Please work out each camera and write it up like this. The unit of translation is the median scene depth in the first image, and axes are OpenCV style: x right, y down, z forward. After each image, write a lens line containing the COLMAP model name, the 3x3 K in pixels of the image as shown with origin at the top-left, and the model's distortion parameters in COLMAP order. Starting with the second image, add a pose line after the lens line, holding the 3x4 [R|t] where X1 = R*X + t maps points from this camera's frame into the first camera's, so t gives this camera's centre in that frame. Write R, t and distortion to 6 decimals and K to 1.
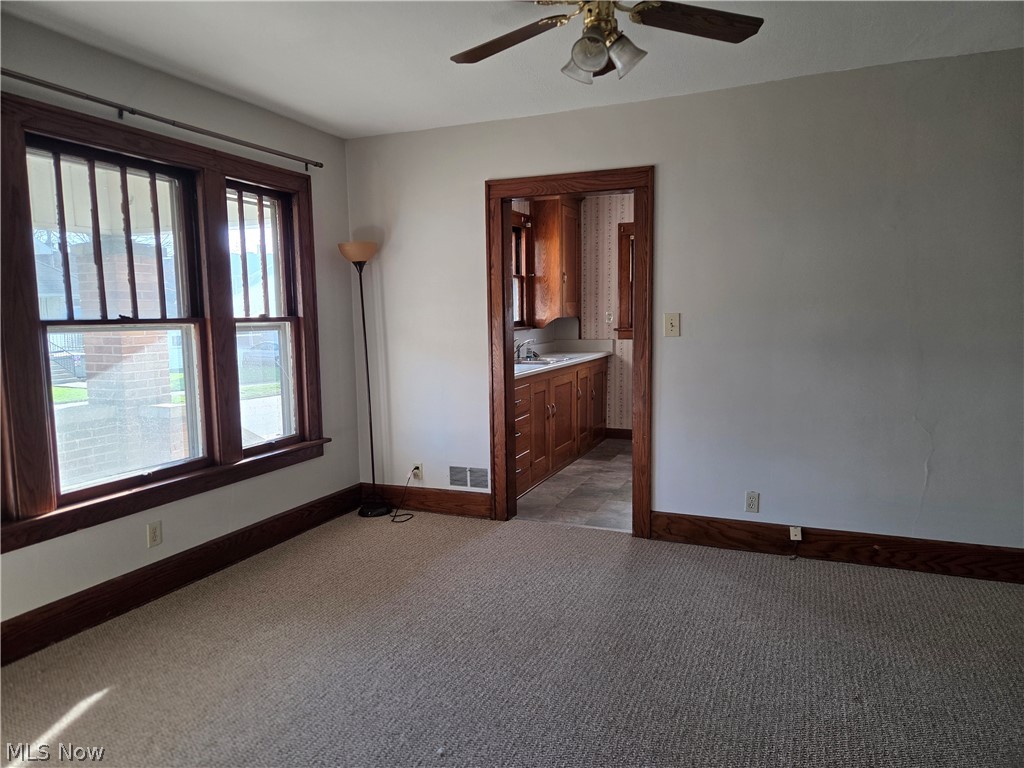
lens RADIAL K [[684.7, 0, 511.6], [0, 684.7, 384.5], [0, 0, 1]] dist [0.031378, -0.009133]
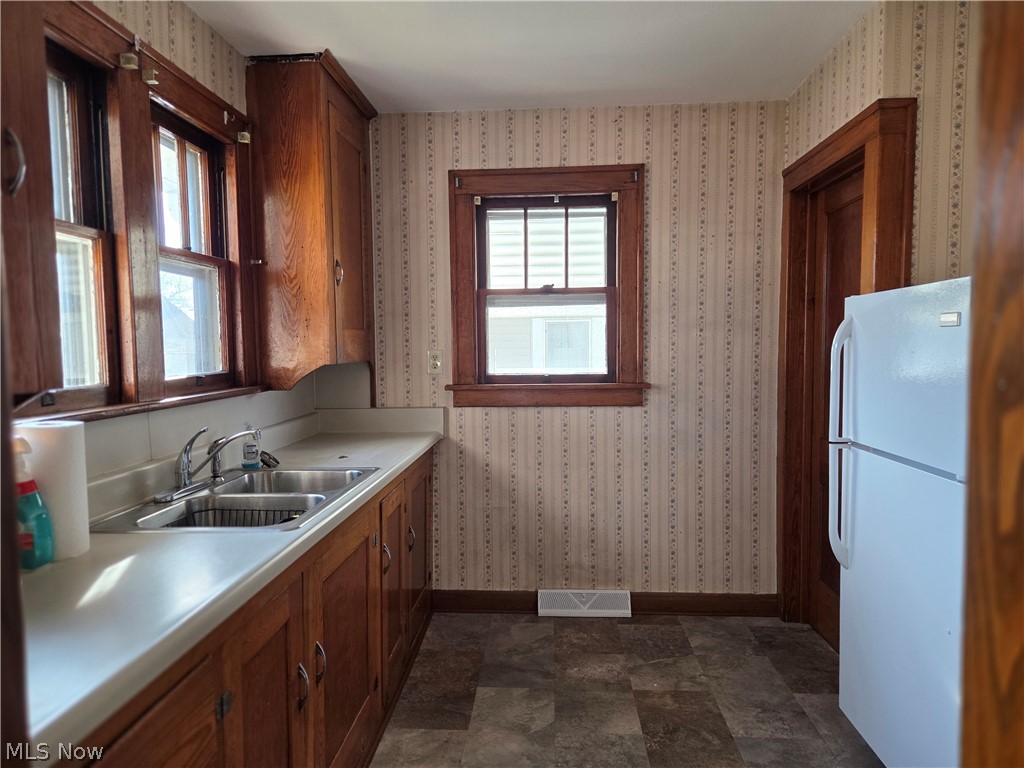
lens RADIAL K [[684.7, 0, 514.8], [0, 684.7, 385.0], [0, 0, 1]] dist [0.031378, -0.009133]
pose [[0.941483, -0.016621, 0.336650, 0.032880], [0.035736, 0.998076, -0.050662, -0.055663], [-0.335161, 0.059728, 0.940266, 0.528368]]
